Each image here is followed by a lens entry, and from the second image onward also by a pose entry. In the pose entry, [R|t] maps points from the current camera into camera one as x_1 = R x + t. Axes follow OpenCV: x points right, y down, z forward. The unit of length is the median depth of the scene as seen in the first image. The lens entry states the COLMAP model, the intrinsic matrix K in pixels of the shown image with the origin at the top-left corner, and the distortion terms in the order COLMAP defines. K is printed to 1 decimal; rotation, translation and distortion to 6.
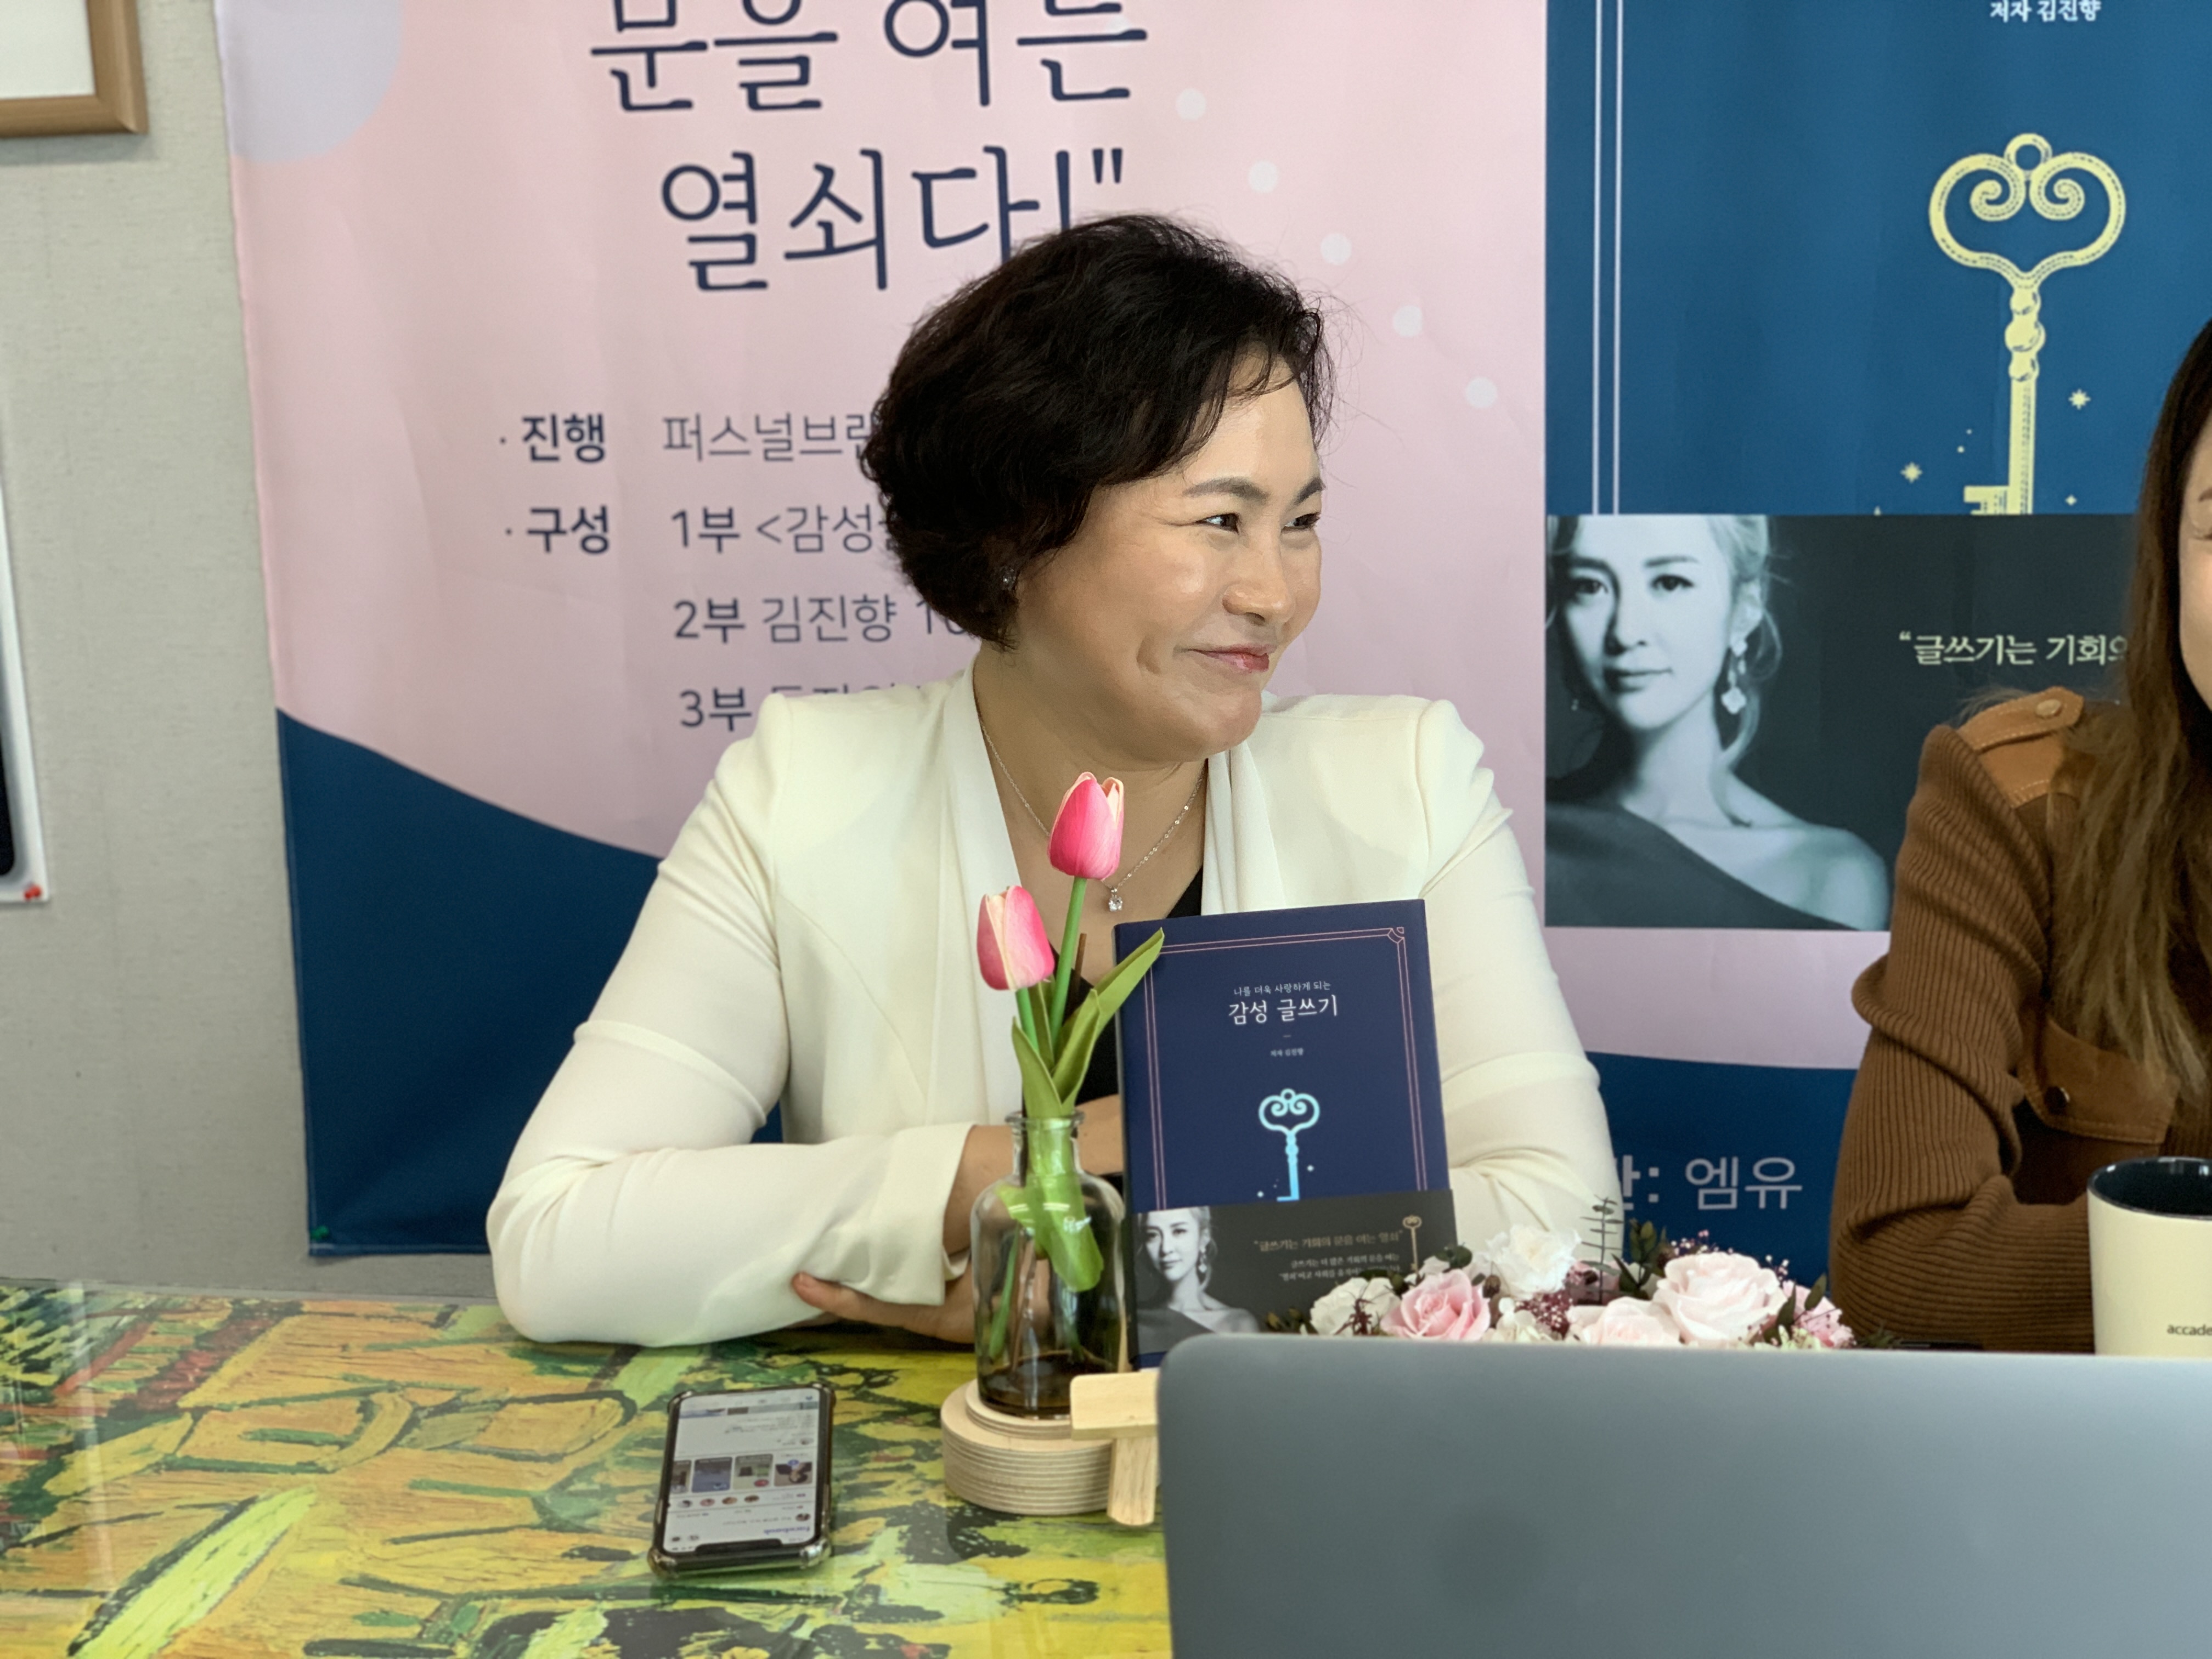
lens RADIAL K [[3347.4, 0, 1081.7], [0, 3347.4, 776.3], [0, 0, 1]] dist [0.046972, 0.000000]
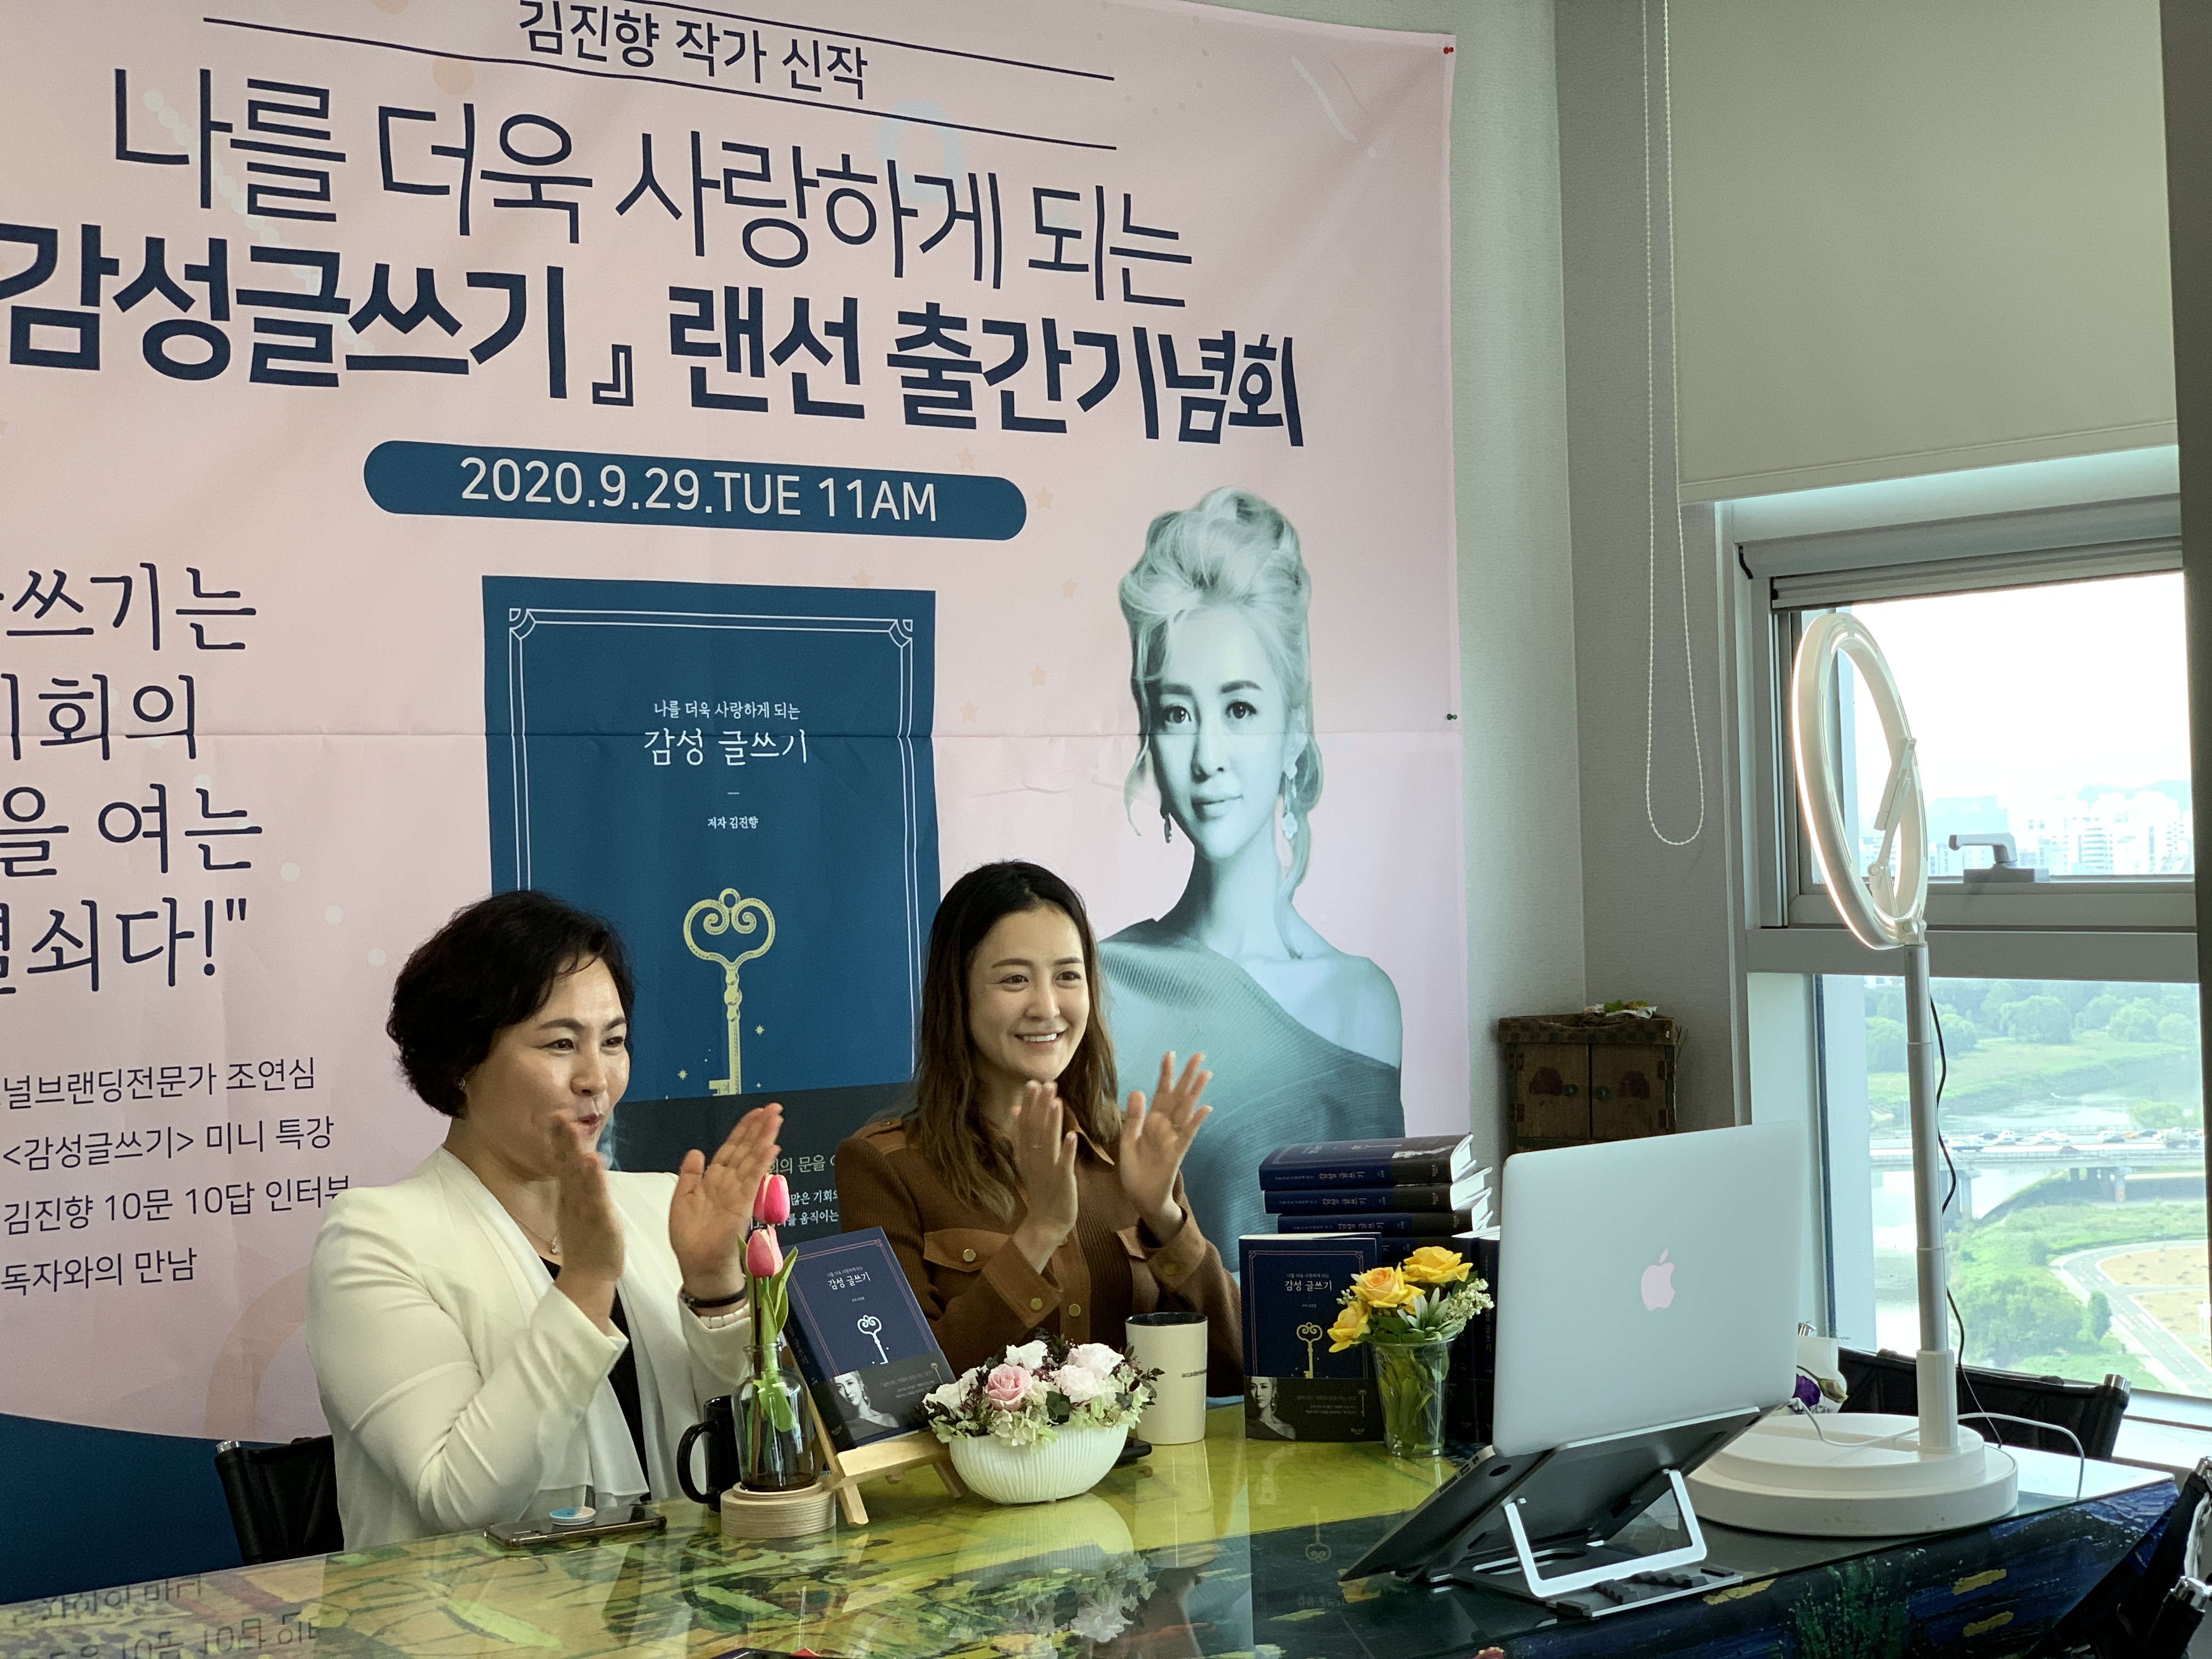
lens RADIAL K [[3347.4, 0, 1099.3], [0, 3347.4, 824.7], [0, 0, 1]] dist [0.046972, 0.000000]
pose [[0.691757, 0.012742, 0.722018, -0.892491], [0.151040, 0.975177, -0.161918, 0.102312], [-0.706158, 0.221061, 0.672660, -0.384516]]
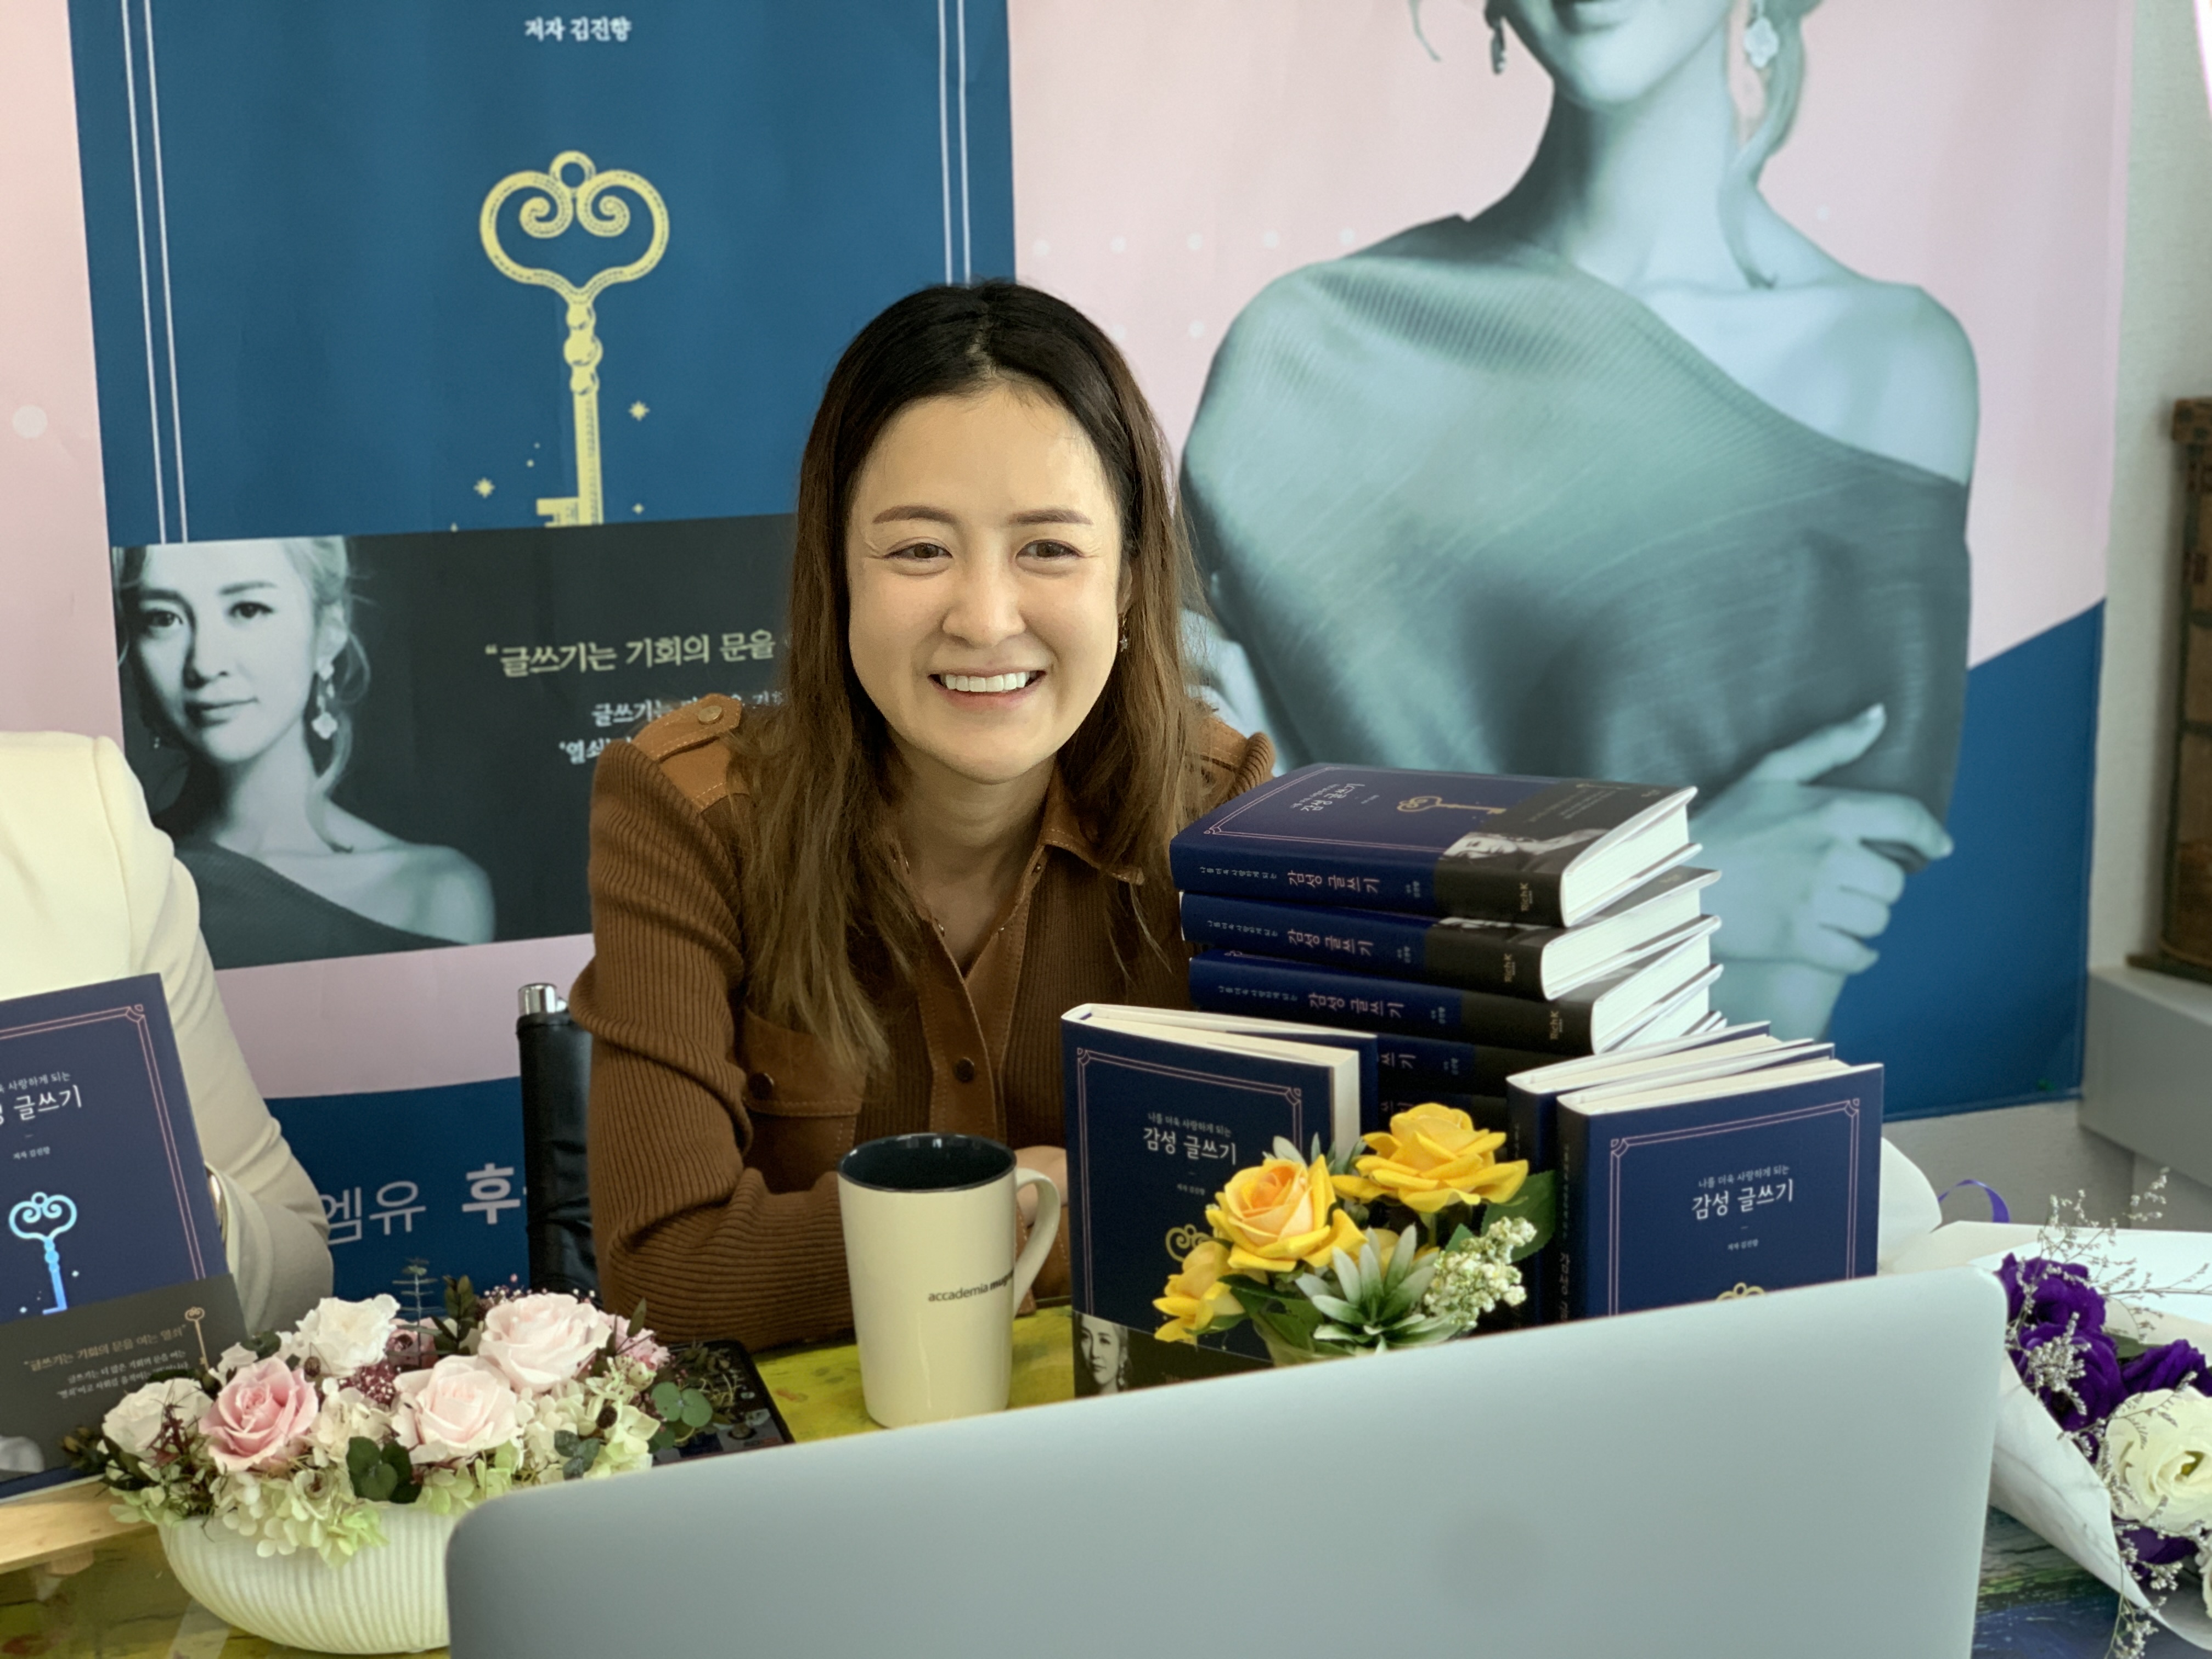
lens RADIAL K [[3347.4, 0, 1086.8], [0, 3347.4, 791.8], [0, 0, 1]] dist [0.046972, 0.000000]
pose [[0.881829, -0.086654, 0.463539, -0.068273], [0.083947, 0.996117, 0.026514, -0.011167], [-0.464036, 0.015532, 0.885680, 0.027859]]
